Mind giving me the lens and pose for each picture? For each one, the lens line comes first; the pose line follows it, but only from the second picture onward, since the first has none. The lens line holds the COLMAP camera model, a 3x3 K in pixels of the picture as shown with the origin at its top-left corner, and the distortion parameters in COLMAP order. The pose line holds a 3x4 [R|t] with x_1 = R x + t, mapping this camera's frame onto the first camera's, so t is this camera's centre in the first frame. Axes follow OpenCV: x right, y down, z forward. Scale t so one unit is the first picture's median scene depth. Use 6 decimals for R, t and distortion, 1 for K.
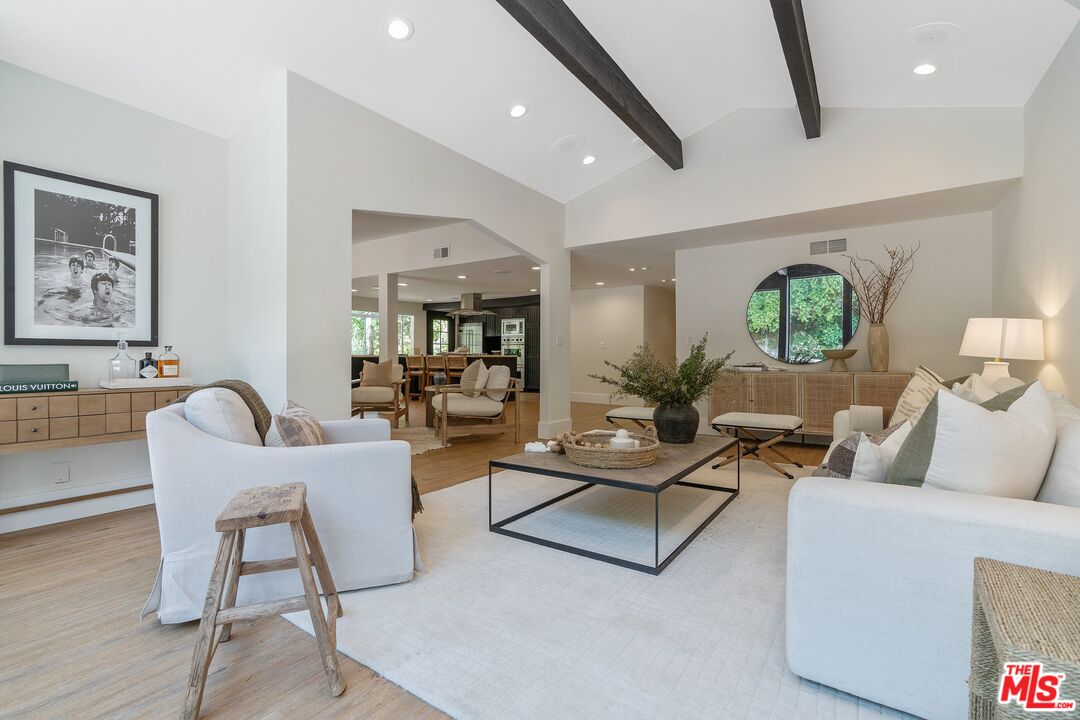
lens RADIAL K [[491.1, 0, 535.4], [0, 491.1, 358.5], [0, 0, 1]] dist [-0.009271, 0.005253]
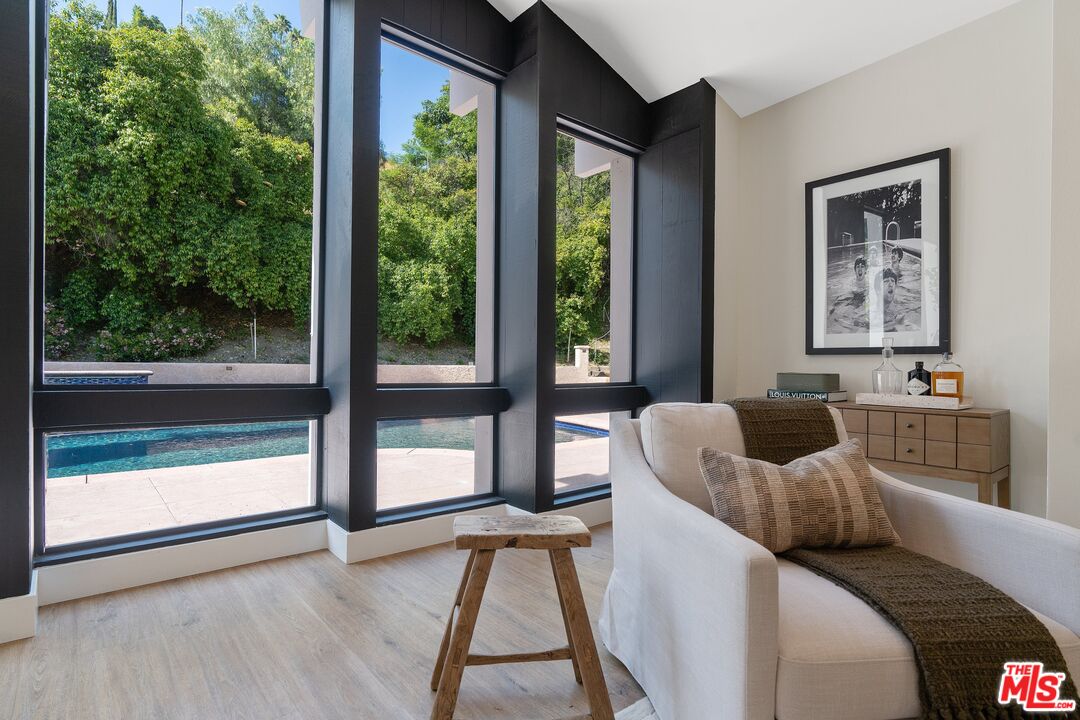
lens RADIAL K [[562.2, 0, 543.3], [0, 562.2, 350.3], [0, 0, 1]] dist [0.001747, 0.000403]
pose [[-0.274138, -0.025057, -0.961364, 0.216787], [-0.012705, 0.999668, -0.022432, -0.002909], [0.961606, 0.006065, -0.274366, 0.682569]]
